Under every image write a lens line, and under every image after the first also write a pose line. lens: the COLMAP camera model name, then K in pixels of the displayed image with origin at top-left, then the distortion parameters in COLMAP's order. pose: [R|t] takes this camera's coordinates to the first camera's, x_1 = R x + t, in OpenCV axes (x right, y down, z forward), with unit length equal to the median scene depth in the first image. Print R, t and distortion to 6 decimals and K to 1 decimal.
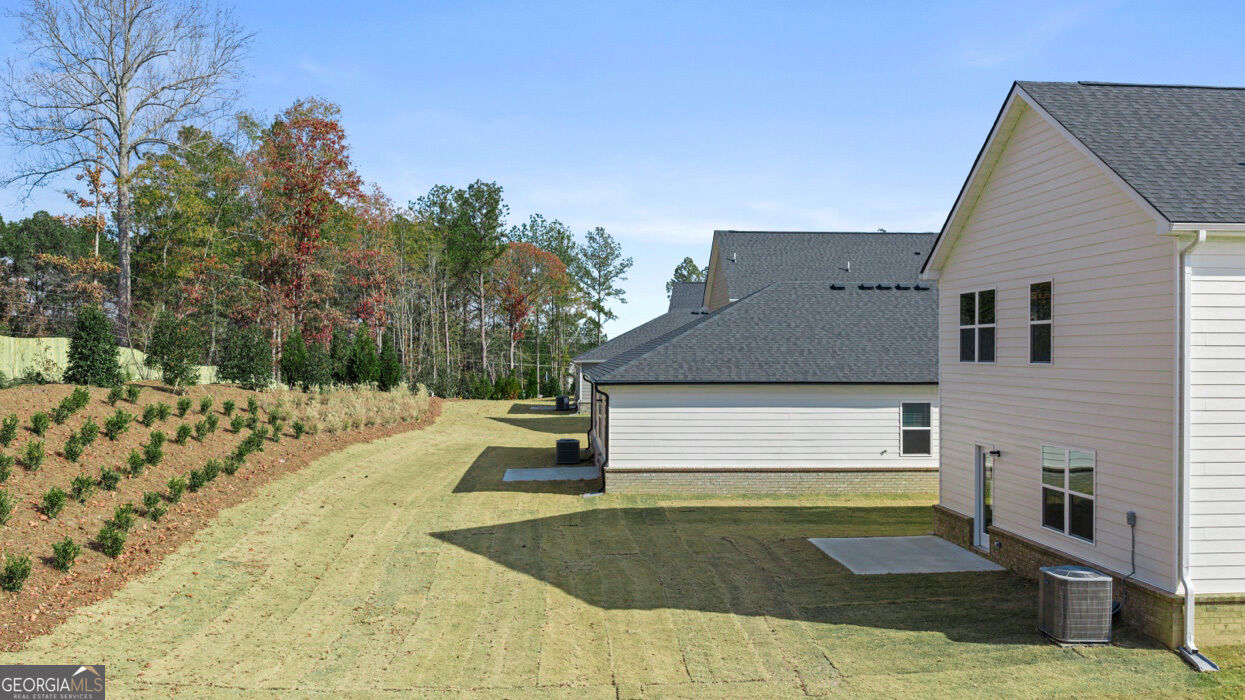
lens RADIAL K [[1027.8, 0, 647.1], [0, 1027.8, 364.7], [0, 0, 1]] dist [-0.003599, -0.007731]
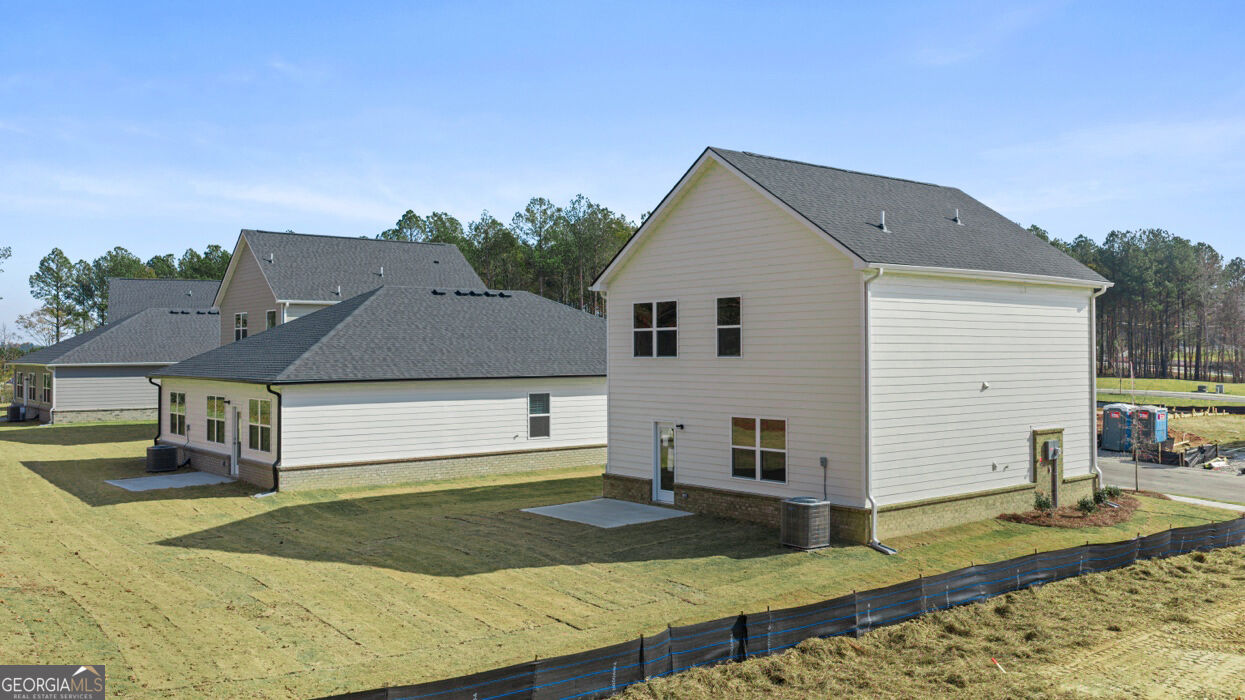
lens RADIAL K [[1022.2, 0, 622.5], [0, 1022.2, 350.0], [0, 0, 1]] dist [0.034298, -0.092410]
pose [[0.830080, -0.006902, 0.557602, -0.321120], [0.015342, 0.999828, -0.010464, 0.000935], [-0.557434, 0.017241, 0.830042, -0.028925]]
